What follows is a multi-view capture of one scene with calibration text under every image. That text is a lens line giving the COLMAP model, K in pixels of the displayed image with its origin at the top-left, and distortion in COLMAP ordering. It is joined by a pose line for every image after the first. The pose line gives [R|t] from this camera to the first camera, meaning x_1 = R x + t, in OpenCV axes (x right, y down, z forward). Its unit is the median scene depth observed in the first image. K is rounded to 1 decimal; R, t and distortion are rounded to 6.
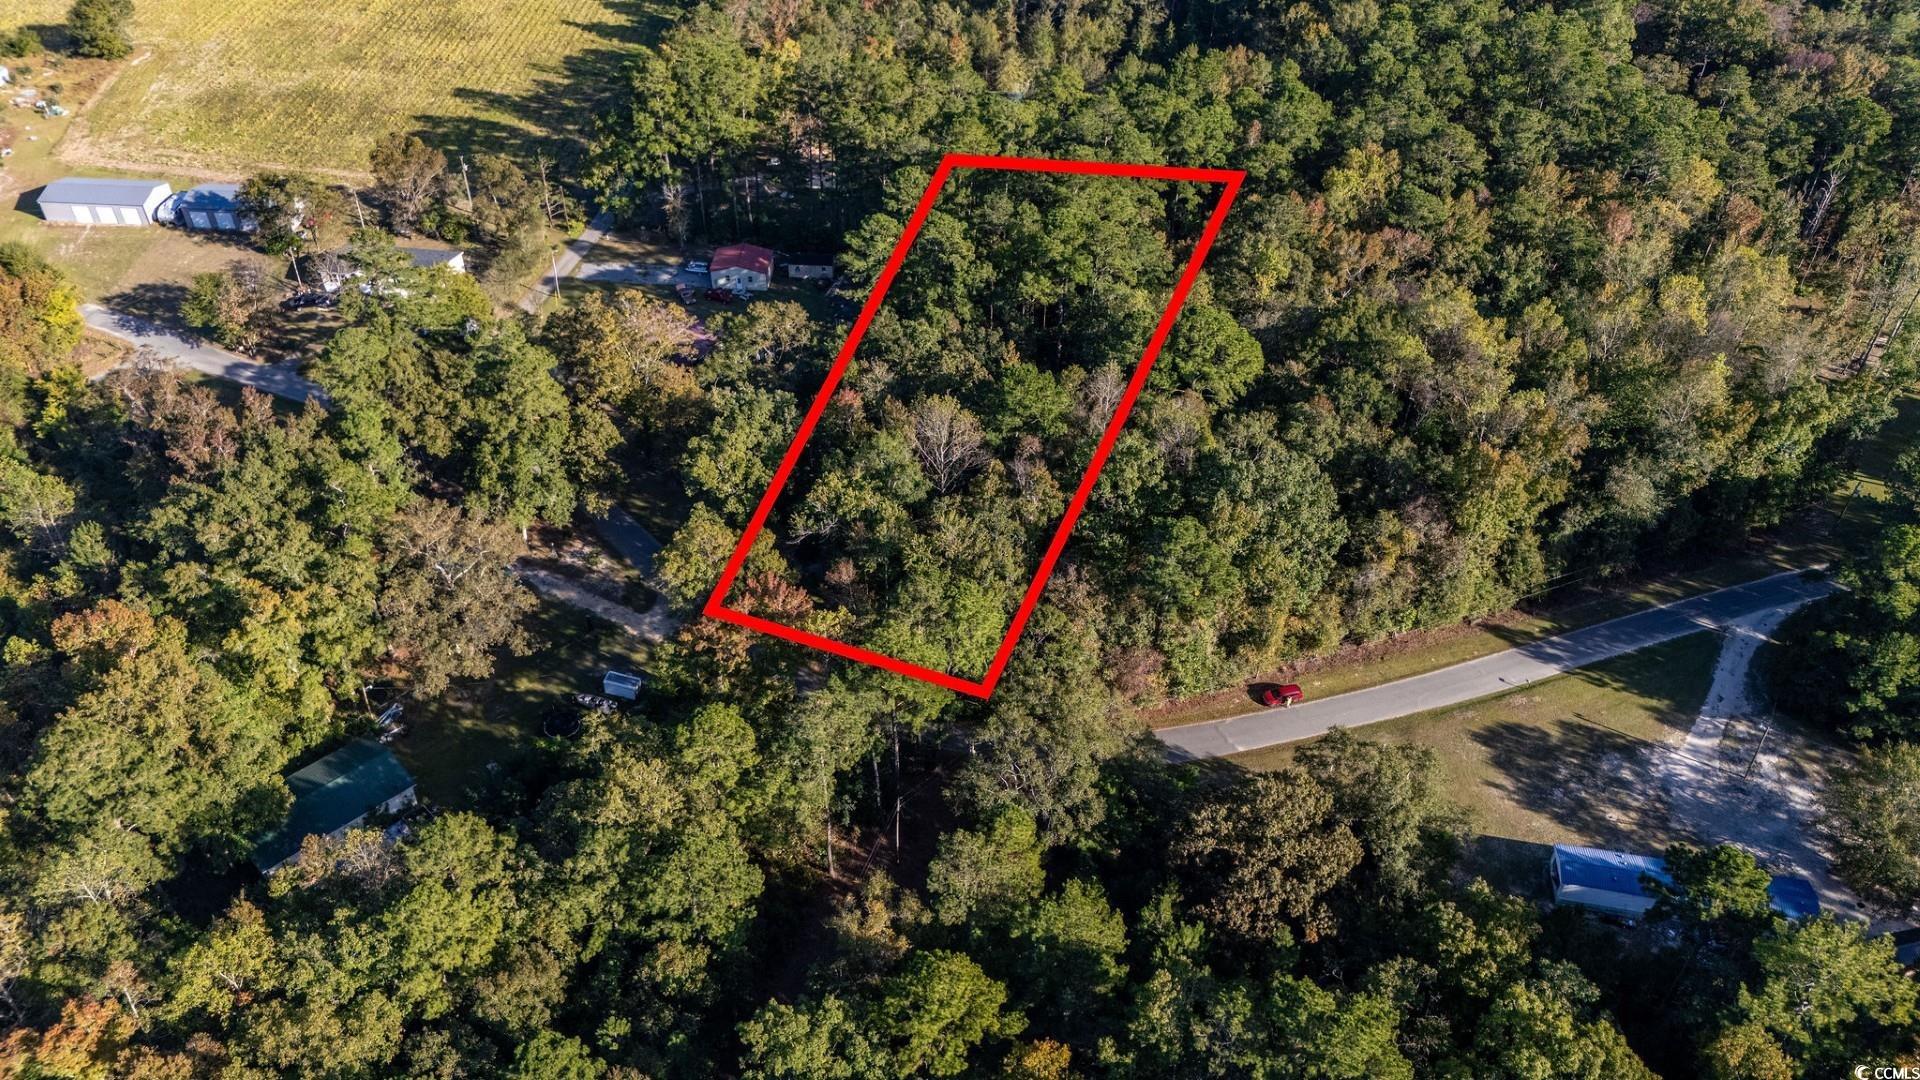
lens RADIAL K [[1417.6, 0, 960.0], [0, 1417.6, 540.0], [0, 0, 1]] dist [0.051656, -0.057873]
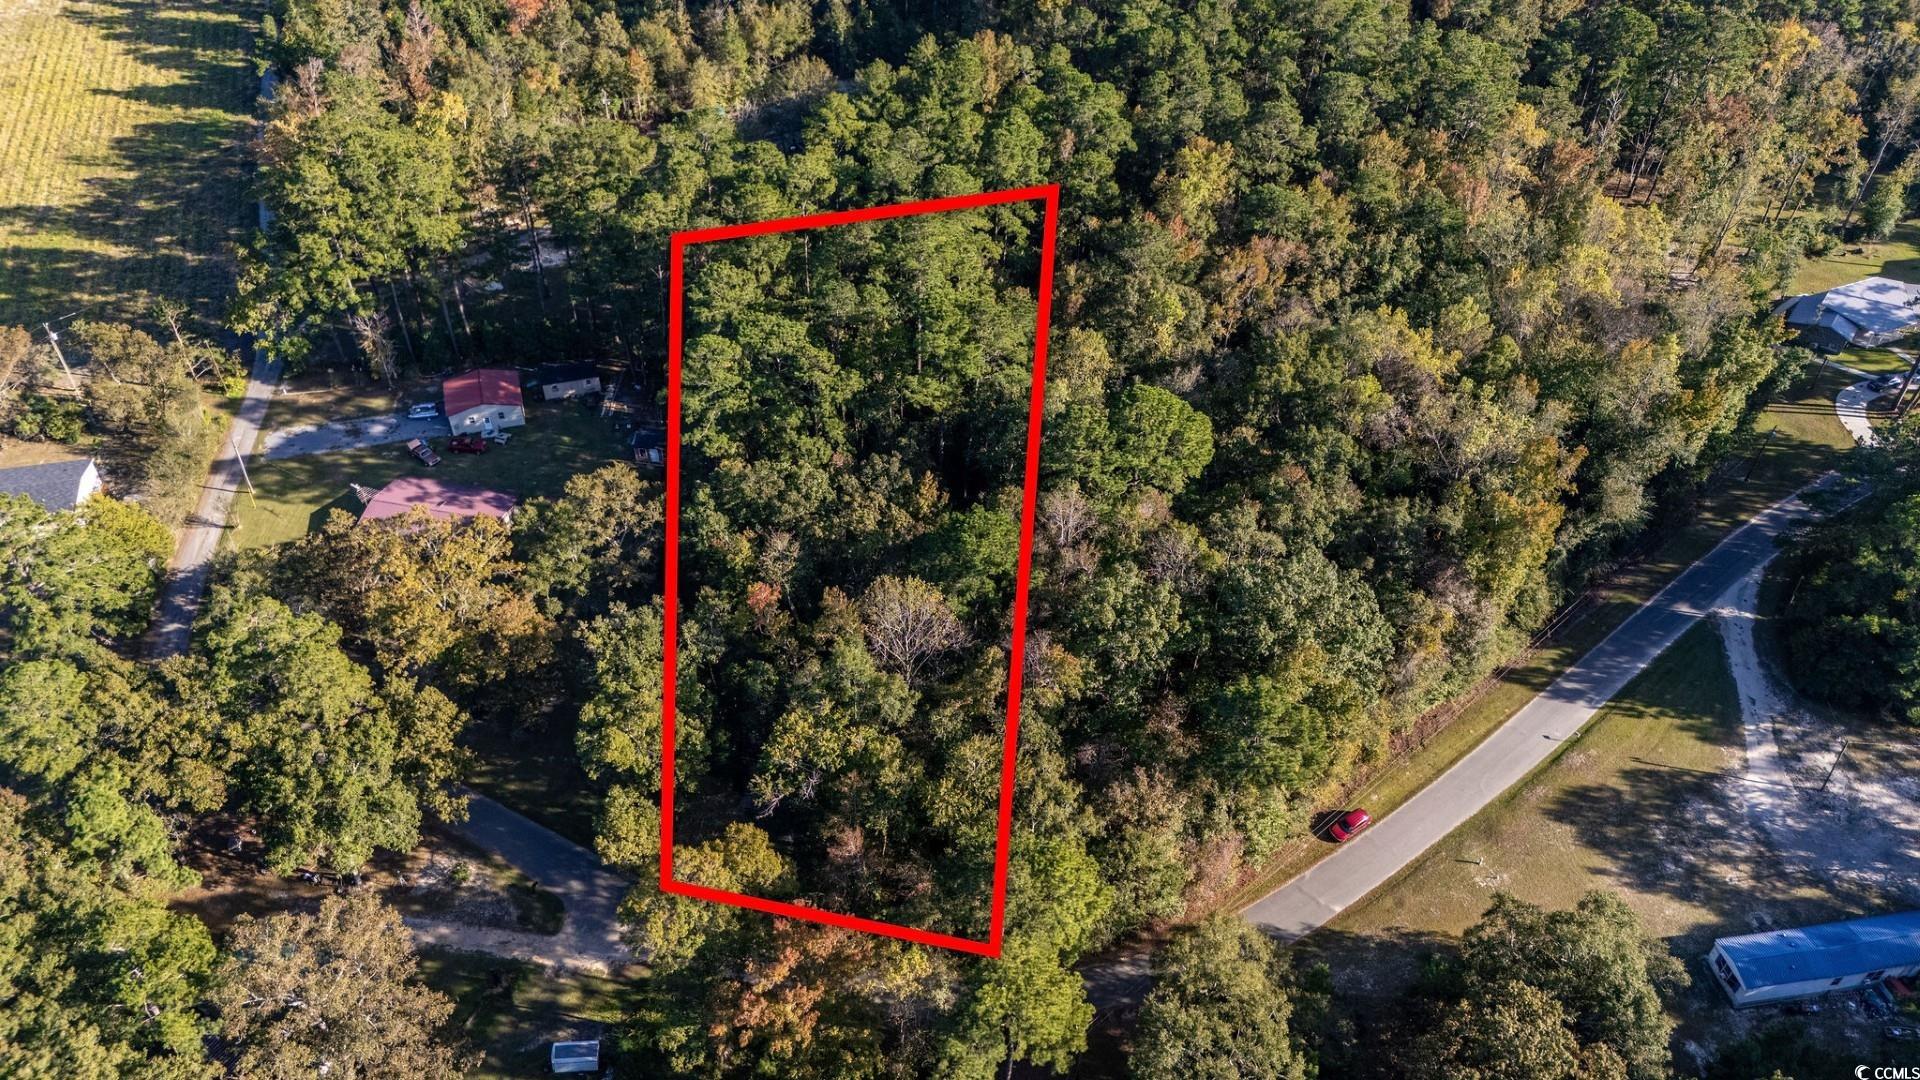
lens RADIAL K [[1417.6, 0, 960.0], [0, 1417.6, 540.0], [0, 0, 1]] dist [0.051656, -0.057873]
pose [[0.940071, -0.226409, 0.254960, -0.142642], [0.211452, 0.973685, 0.084998, -0.146986], [-0.267495, -0.025993, 0.963209, 0.184422]]
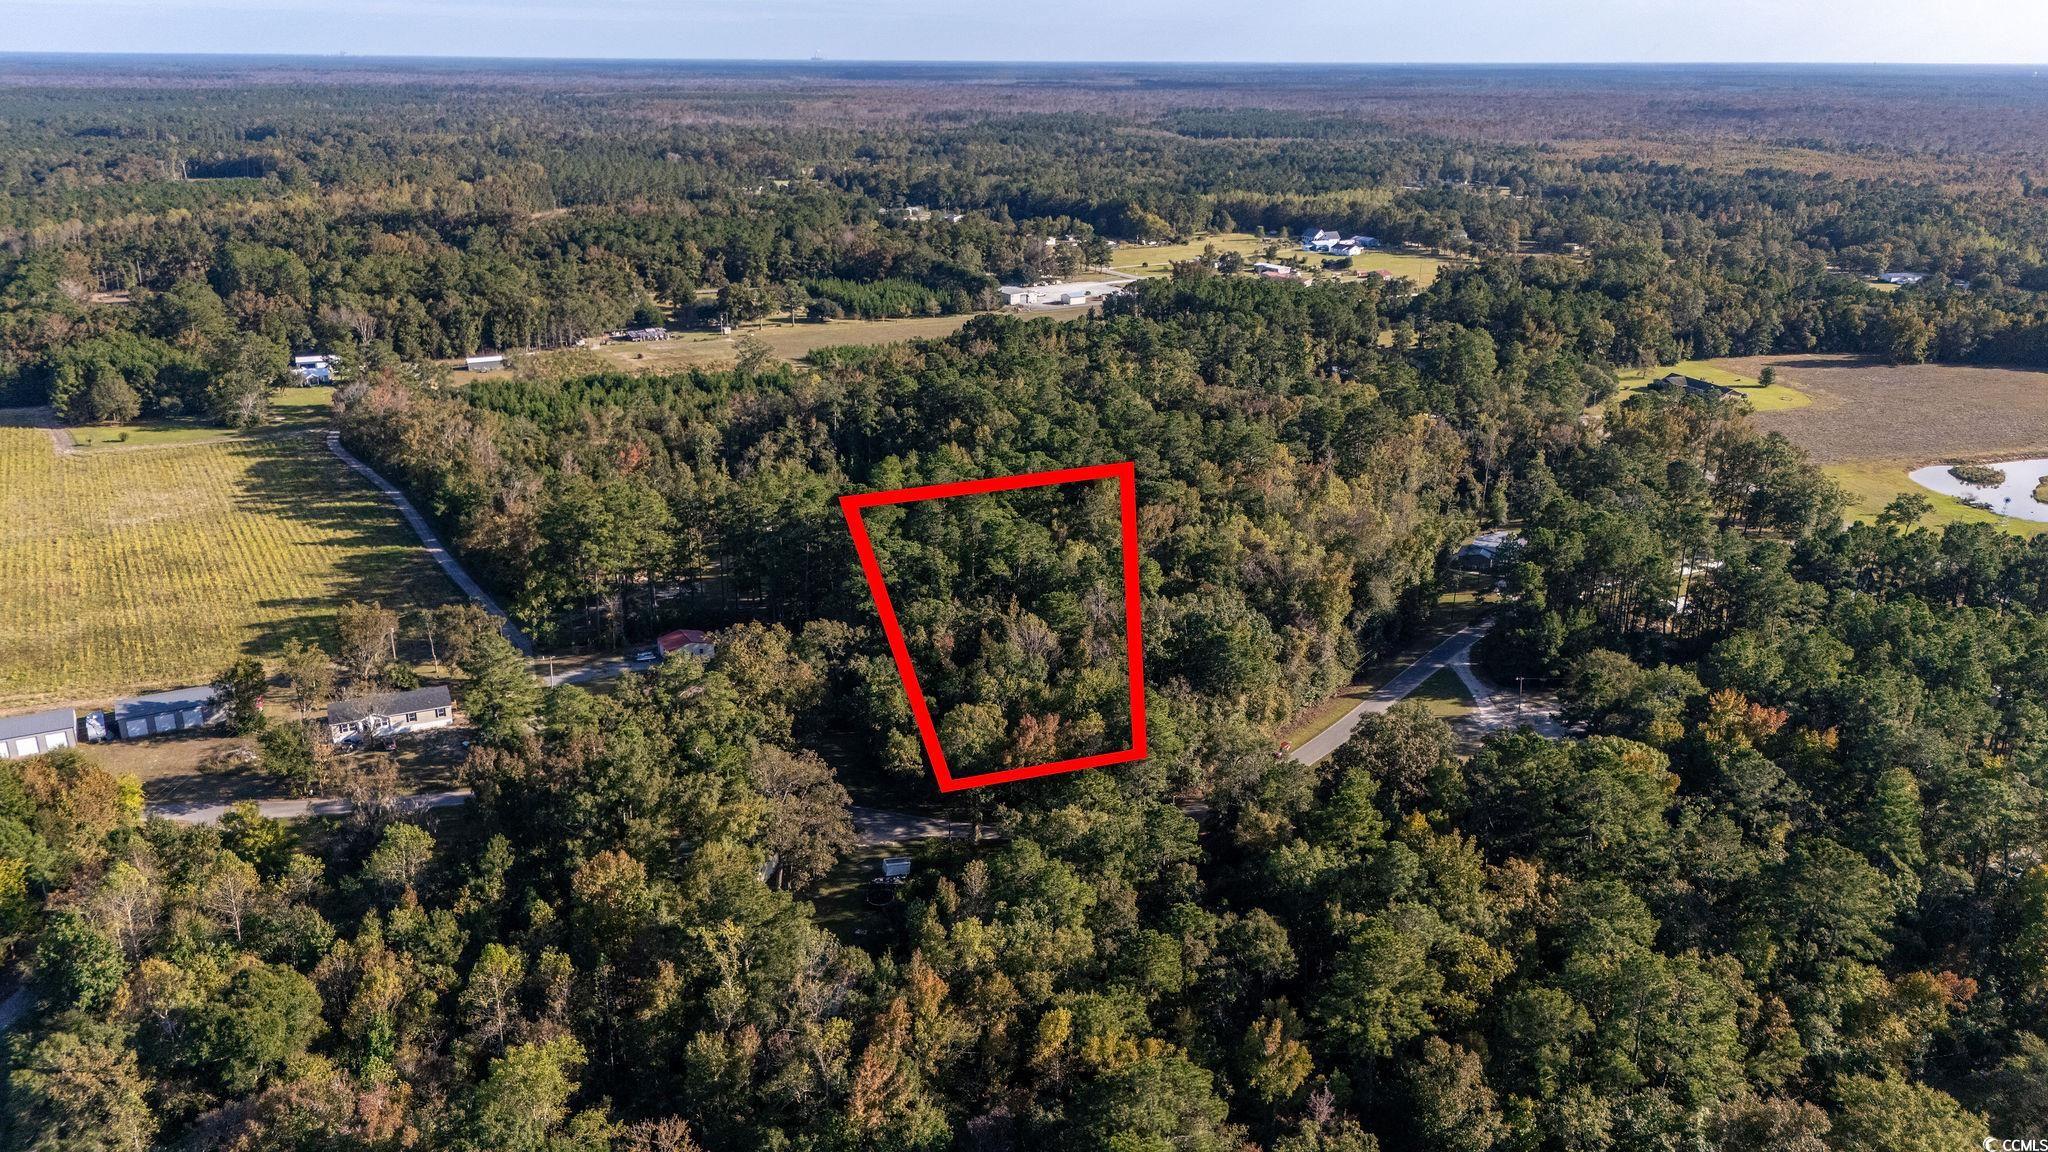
lens RADIAL K [[1512.1, 0, 1024.0], [0, 1512.1, 576.0], [0, 0, 1]] dist [0.051656, -0.057873]
pose [[0.838451, -0.180760, 0.514126, -0.647386], [0.346491, 0.904981, -0.246886, 0.196748], [-0.420648, 0.385142, 0.821414, -0.234184]]
